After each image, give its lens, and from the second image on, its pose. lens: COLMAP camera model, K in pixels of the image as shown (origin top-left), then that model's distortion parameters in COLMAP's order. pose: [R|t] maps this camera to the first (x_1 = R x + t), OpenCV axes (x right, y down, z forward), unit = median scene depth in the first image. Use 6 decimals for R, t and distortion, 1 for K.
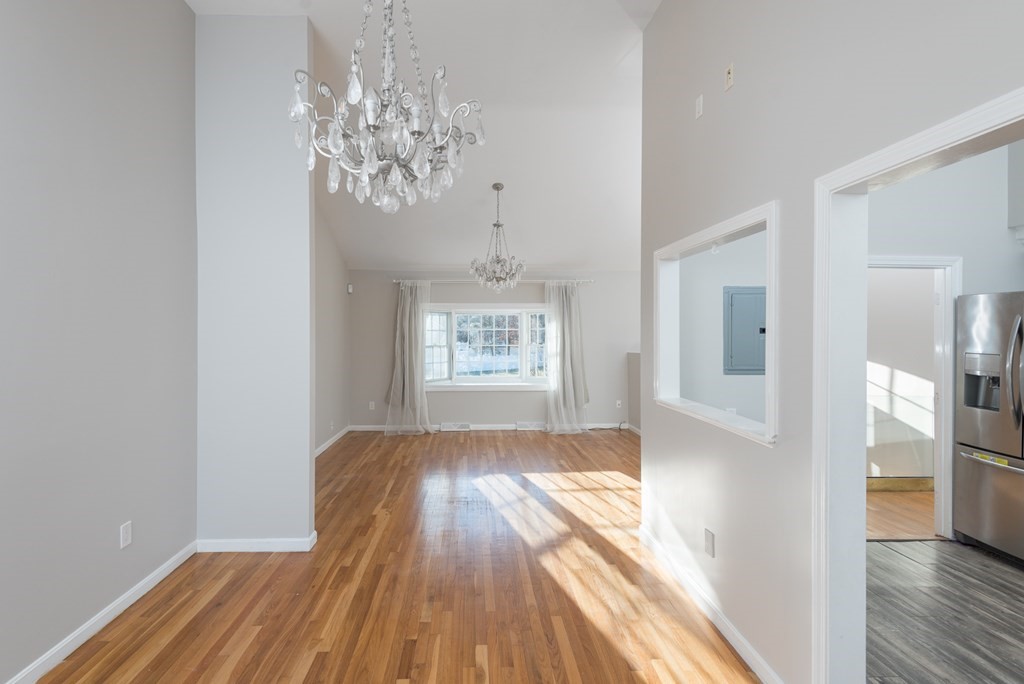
lens RADIAL K [[474.6, 0, 491.4], [0, 474.6, 335.1], [0, 0, 1]] dist [0.002011, -0.009177]
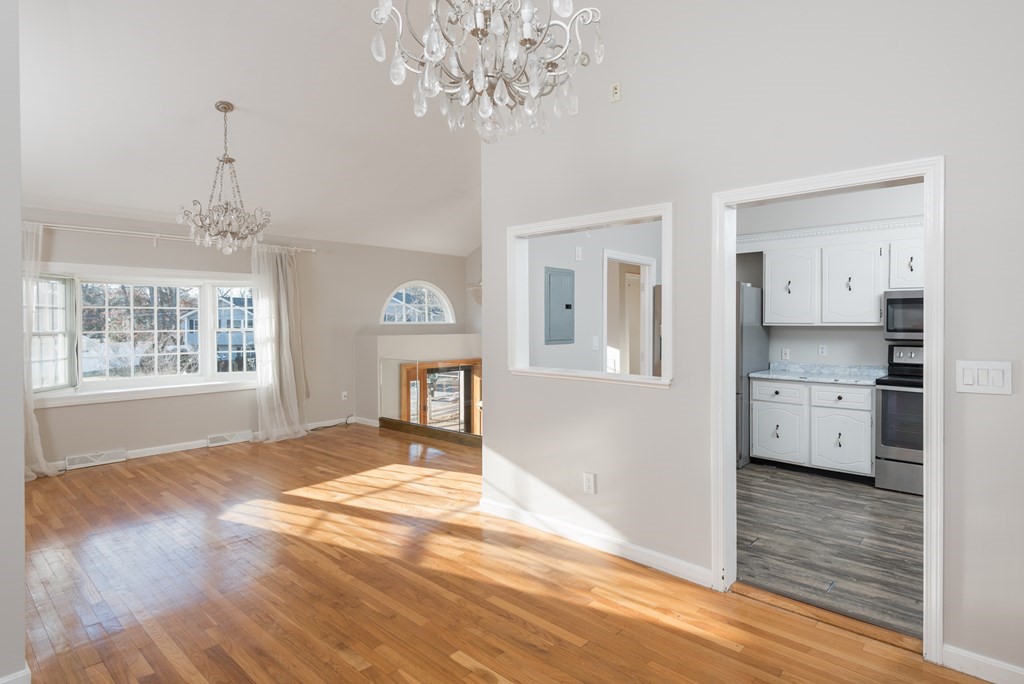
lens RADIAL K [[529.3, 0, 562.0], [0, 529.3, 325.2], [0, 0, 1]] dist [0.000454, -0.000154]
pose [[0.675539, -0.008943, 0.737270, -0.400947], [0.005575, 0.999960, 0.007022, 0.027331], [-0.737303, -0.000634, 0.675562, 0.127385]]
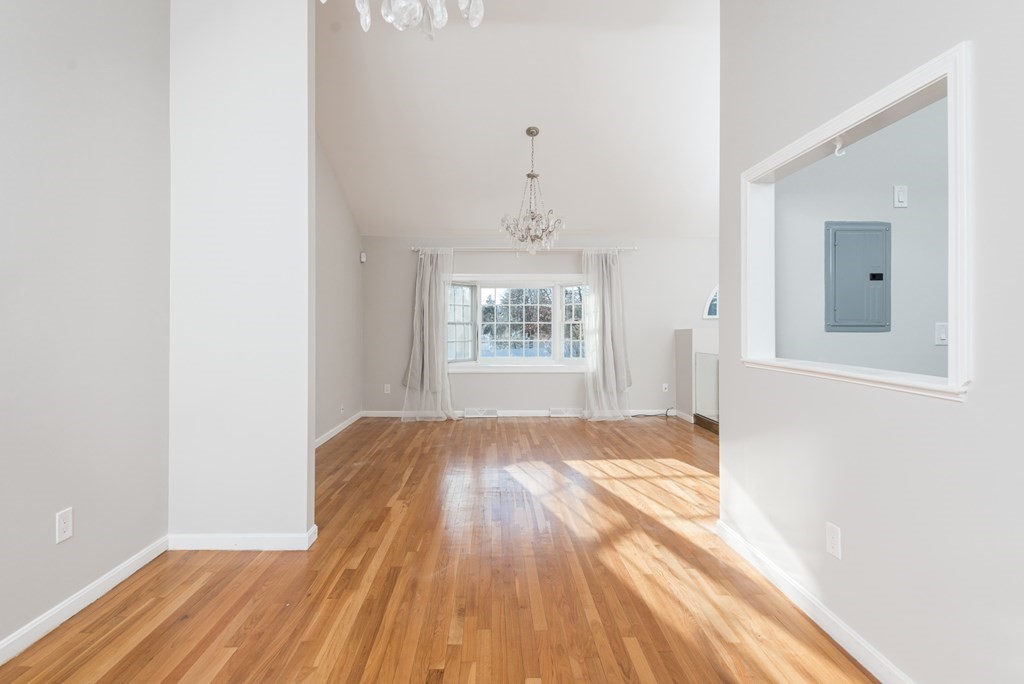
lens RADIAL K [[497.2, 0, 508.2], [0, 497.2, 327.7], [0, 0, 1]] dist [-0.001862, -0.007275]
pose [[0.999940, 0.001451, -0.010890, -0.034458], [-0.001453, 0.999999, -0.000159, 0.077036], [0.010890, 0.000174, 0.999941, 0.159341]]
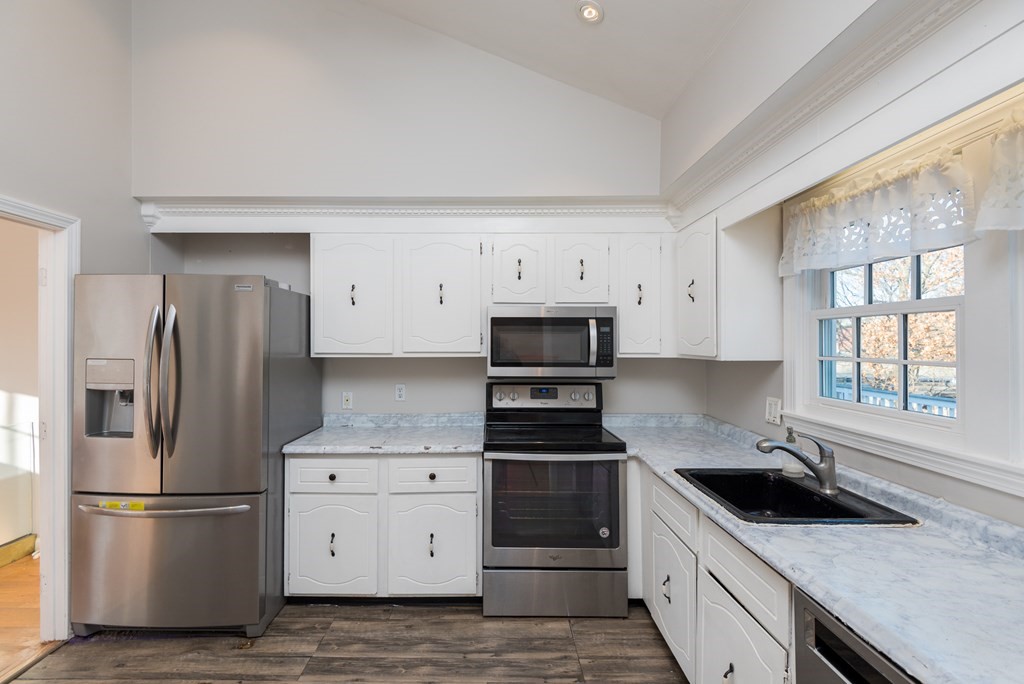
lens RADIAL K [[459.5, 0, 494.0], [0, 459.5, 340.8], [0, 0, 1]] dist [0.000939, -0.000291]
pose [[0.038270, 0.001513, 0.999266, 0.379319], [0.002102, 0.999997, -0.001595, 0.015799], [-0.999265, 0.002162, 0.038267, 0.399822]]
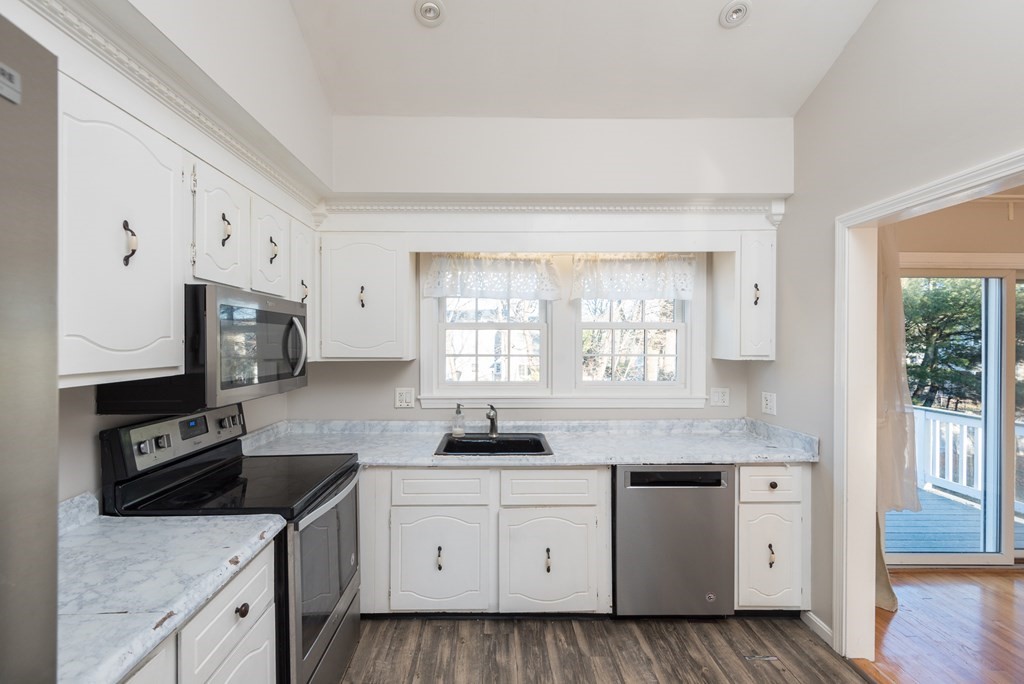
lens RADIAL K [[459.5, 0, 494.0], [0, 459.5, 340.8], [0, 0, 1]] dist [0.000939, -0.000291]
pose [[-0.999440, -0.001465, 0.033442, 0.870757], [-0.001457, 0.999999, 0.000255, 0.009221], [-0.033442, 0.000206, -0.999441, 0.877291]]
